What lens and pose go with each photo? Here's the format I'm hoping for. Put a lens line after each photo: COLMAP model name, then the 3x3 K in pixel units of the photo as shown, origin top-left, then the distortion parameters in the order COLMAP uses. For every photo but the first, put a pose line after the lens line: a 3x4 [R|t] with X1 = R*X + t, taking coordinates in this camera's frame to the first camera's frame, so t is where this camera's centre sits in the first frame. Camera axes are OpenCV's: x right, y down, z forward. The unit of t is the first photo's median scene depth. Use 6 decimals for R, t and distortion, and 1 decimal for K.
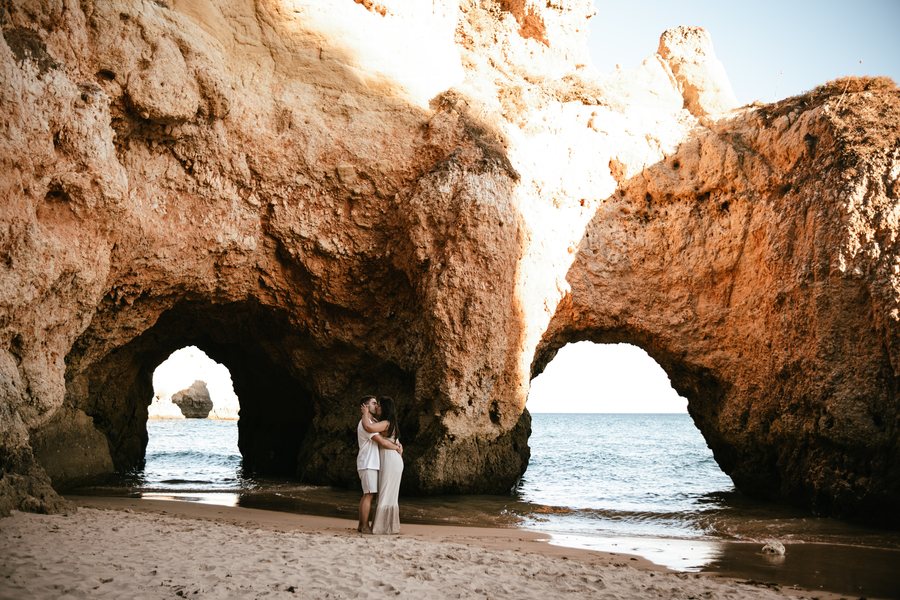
lens RADIAL K [[898.4, 0, 445.7], [0, 898.4, 303.7], [0, 0, 1]] dist [-0.068244, 0.000000]
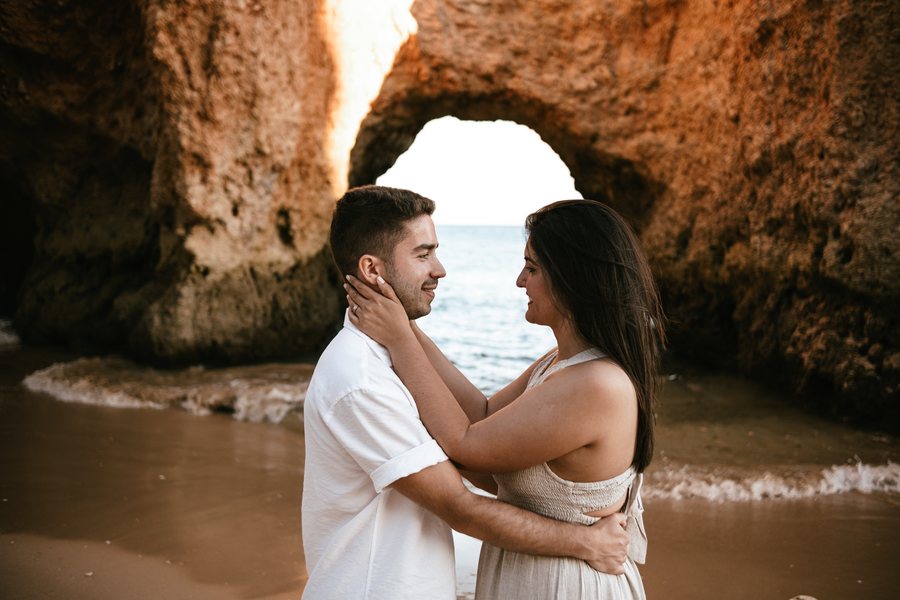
lens RADIAL K [[898.4, 0, 454.5], [0, 898.4, 301.6], [0, 0, 1]] dist [-0.068244, 0.000000]
pose [[0.994971, -0.005633, 0.100004, 0.112157], [-0.015153, 0.978461, 0.205874, 0.044049], [-0.099009, -0.206354, 0.973455, 0.395608]]
